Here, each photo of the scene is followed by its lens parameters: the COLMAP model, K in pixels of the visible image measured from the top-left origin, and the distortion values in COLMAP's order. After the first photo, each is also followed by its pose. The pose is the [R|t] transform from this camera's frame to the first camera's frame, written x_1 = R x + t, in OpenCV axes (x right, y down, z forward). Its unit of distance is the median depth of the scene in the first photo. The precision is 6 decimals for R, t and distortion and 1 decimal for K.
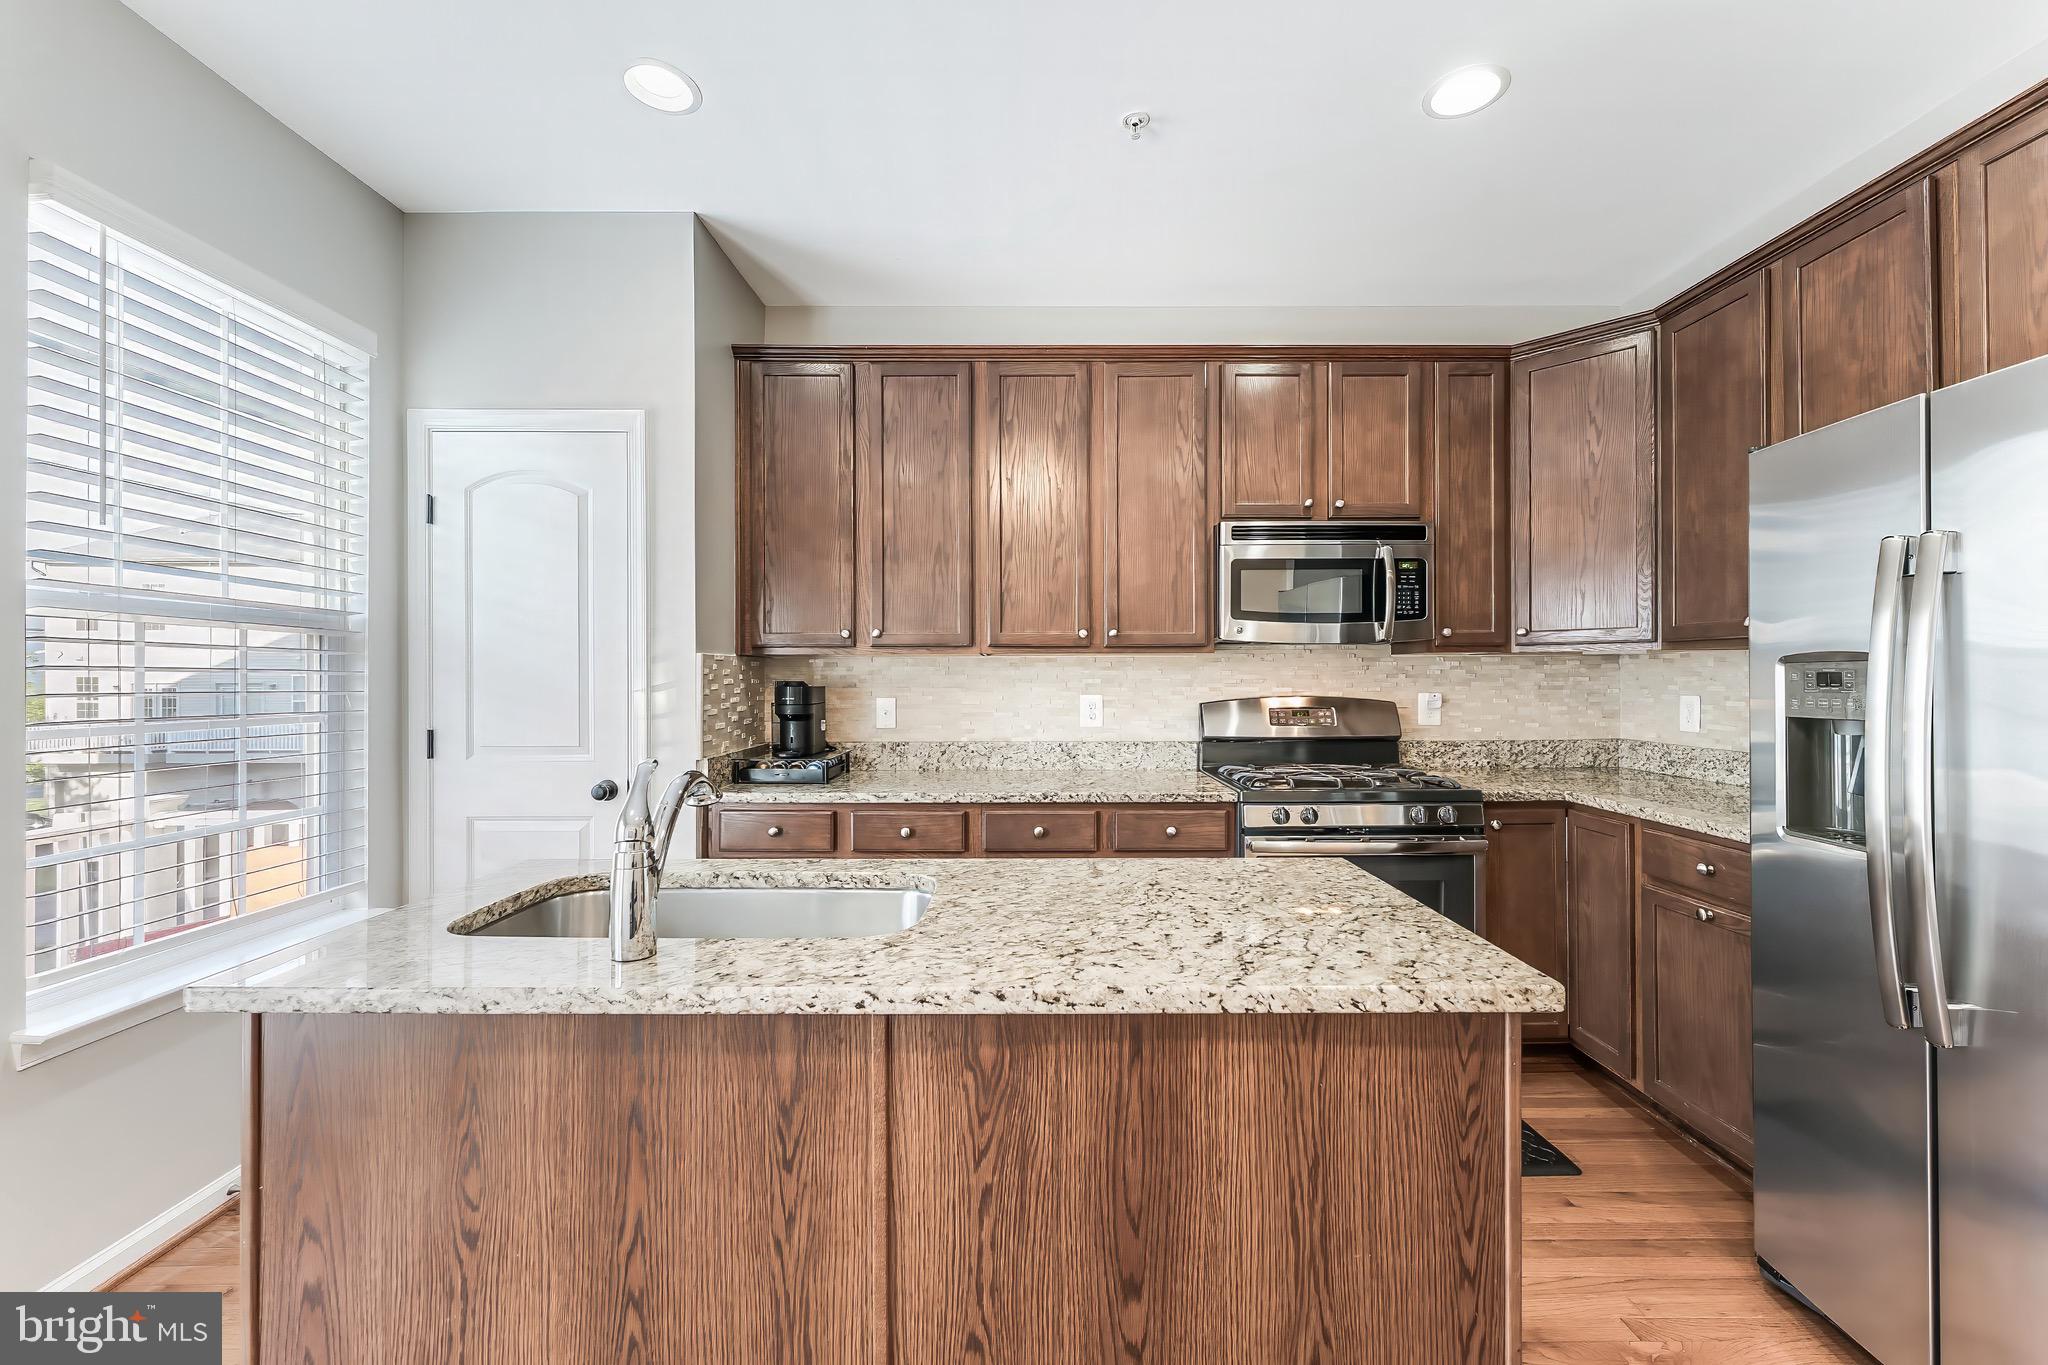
lens RADIAL K [[831.8, 0, 1017.1], [0, 831.8, 677.6], [0, 0, 1]] dist [-0.000607, -0.000079]
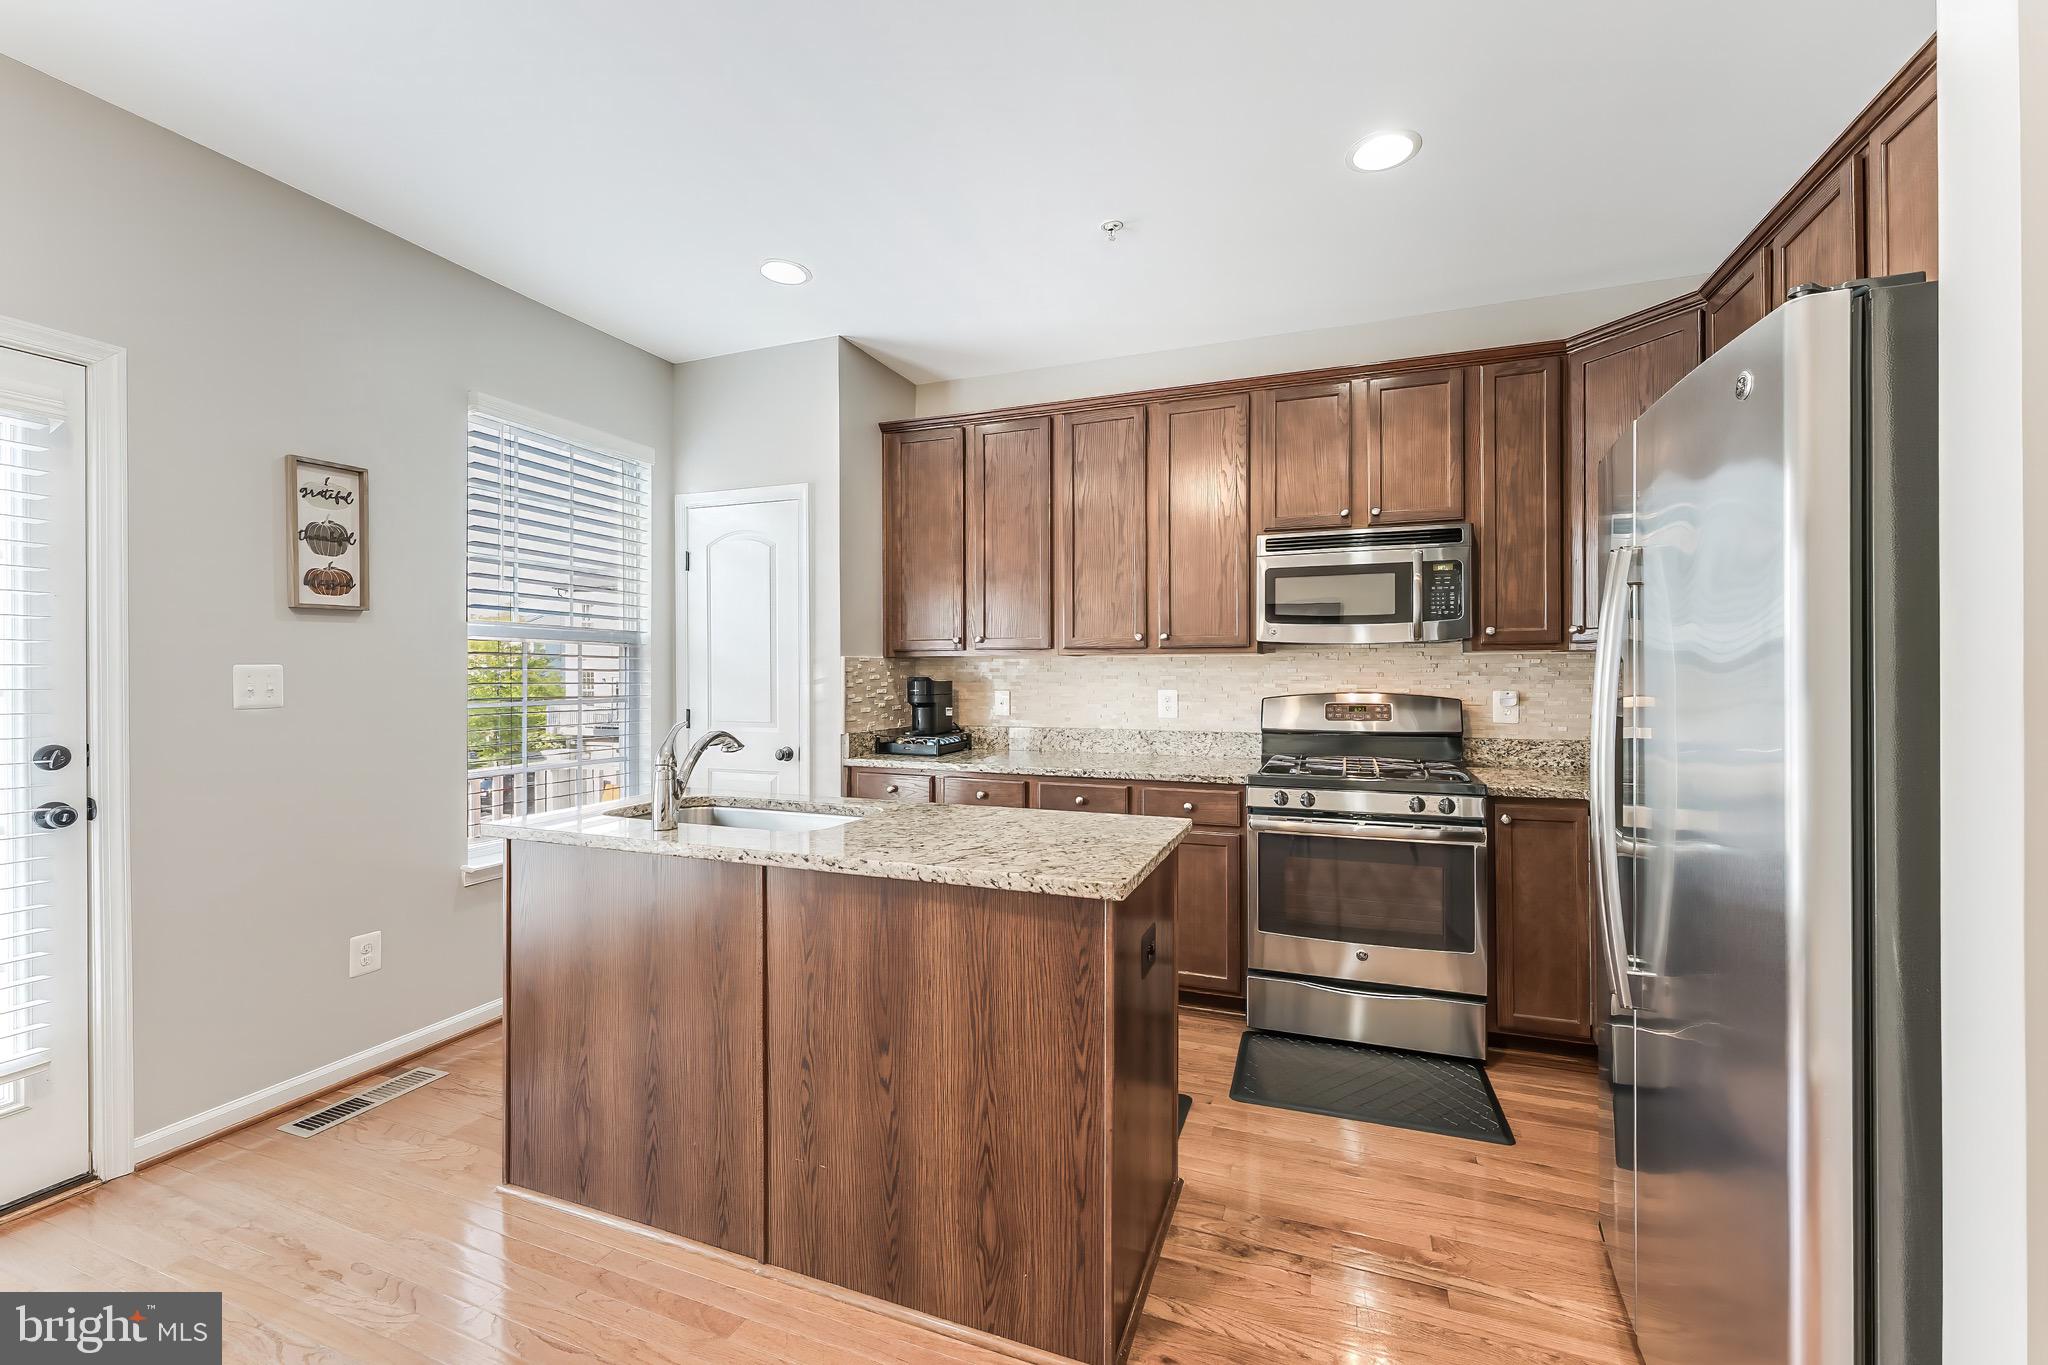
lens RADIAL K [[825.1, 0, 1015.6], [0, 825.1, 677.2], [0, 0, 1]] dist [0.000625, 0.000048]
pose [[0.932062, 0.003057, -0.362286, 0.365589], [-0.001322, 0.999986, 0.005036, -0.002352], [0.362296, -0.004215, 0.932053, -0.161189]]
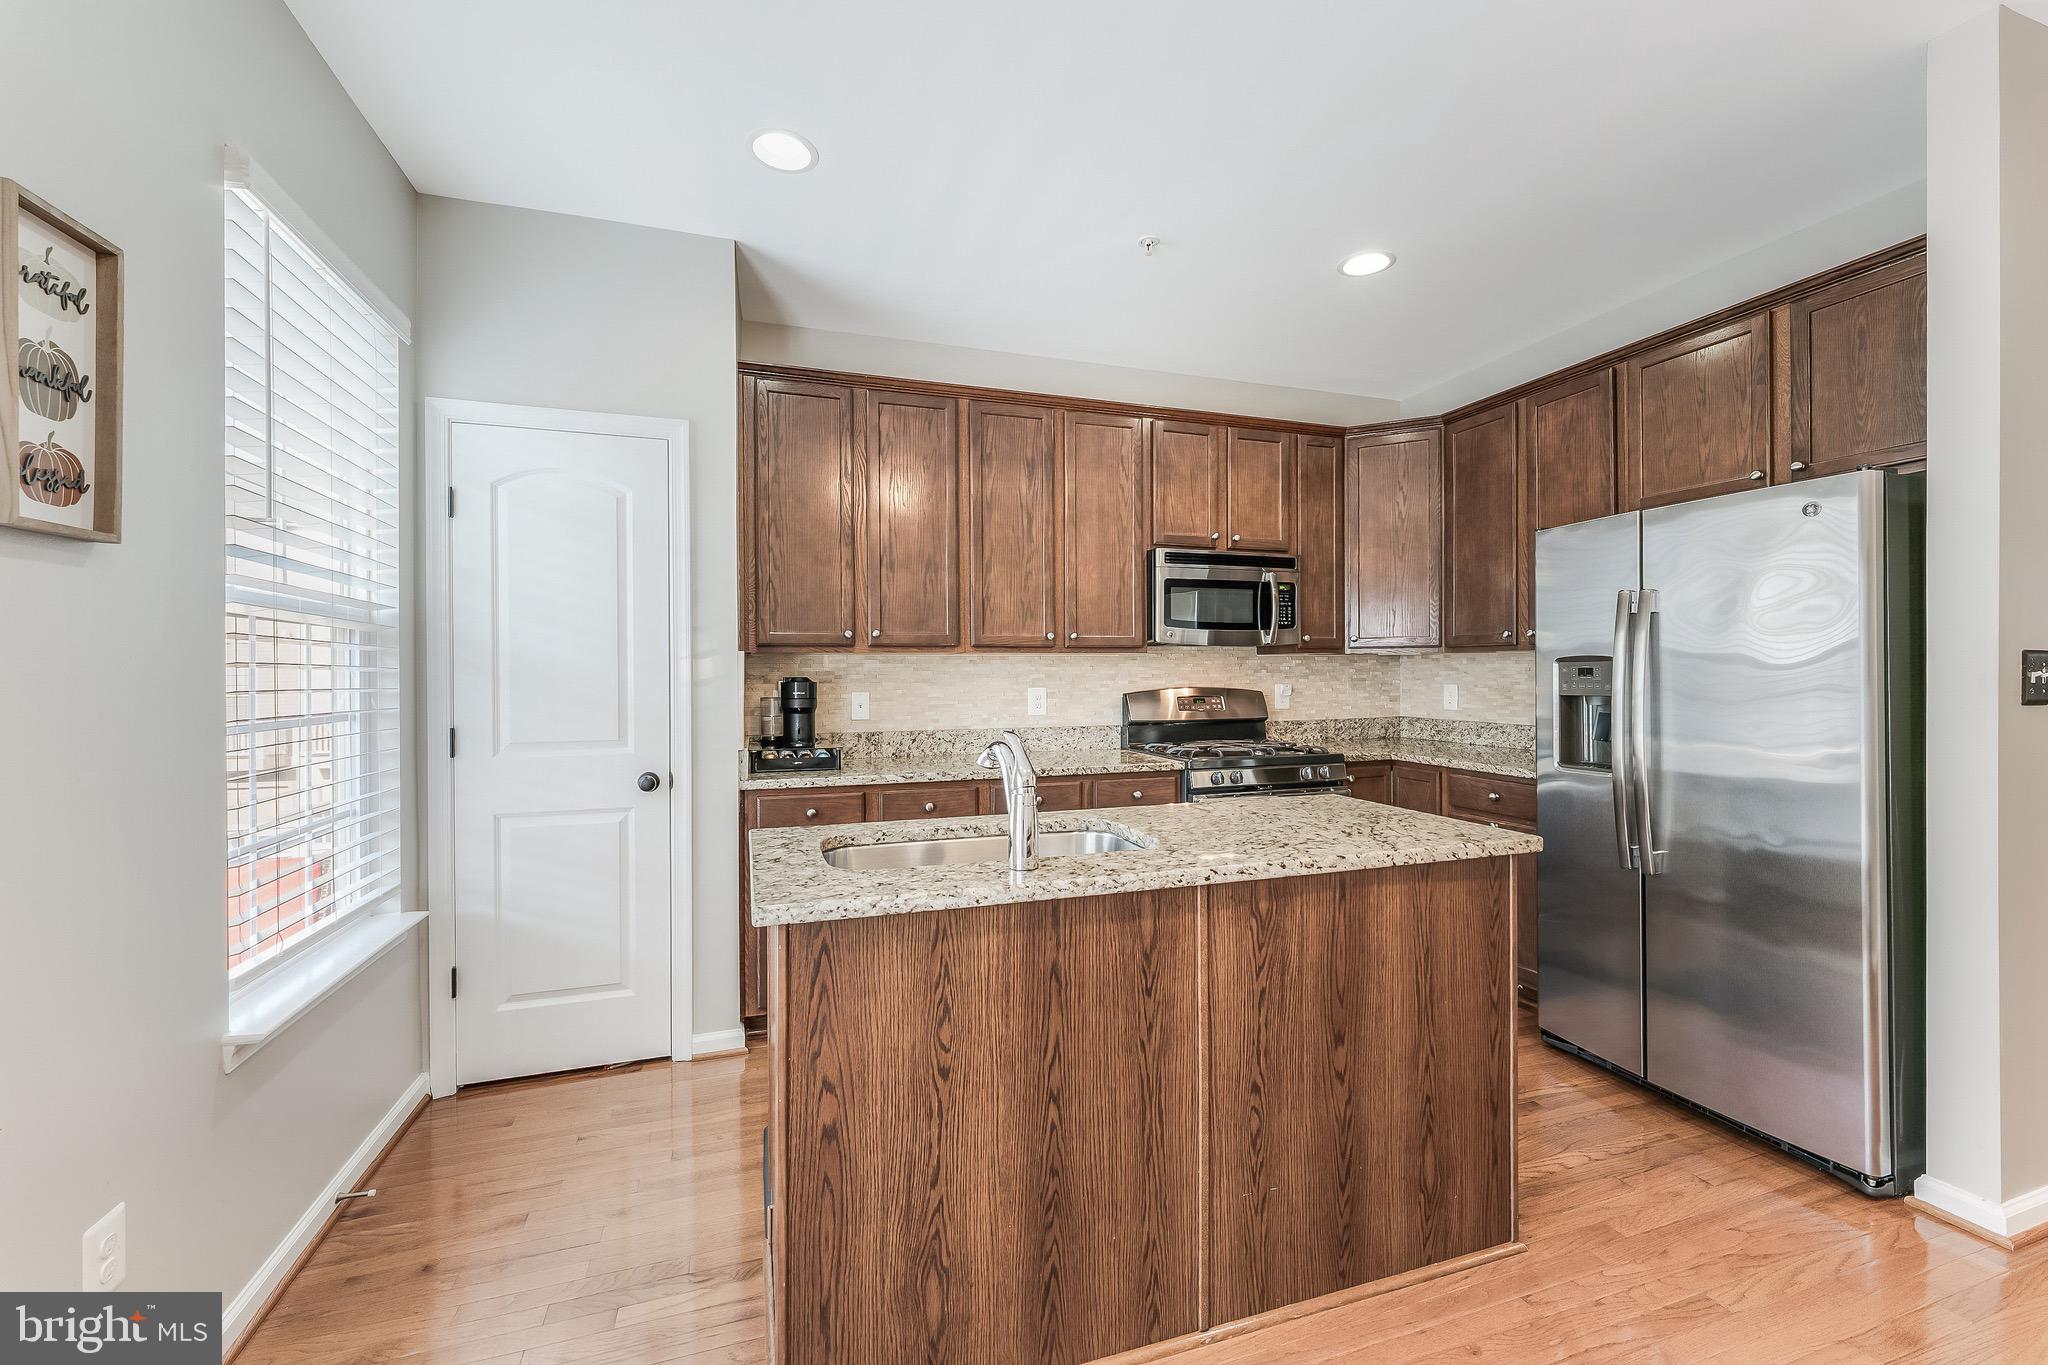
lens RADIAL K [[846.0, 0, 1019.7], [0, 846.0, 678.0], [0, 0, 1]] dist [0.000329, -0.000224]
pose [[0.947914, -0.004895, 0.318487, -0.376858], [0.003335, 0.999980, 0.005442, 0.000645], [-0.318508, -0.004096, 0.947911, -0.149499]]
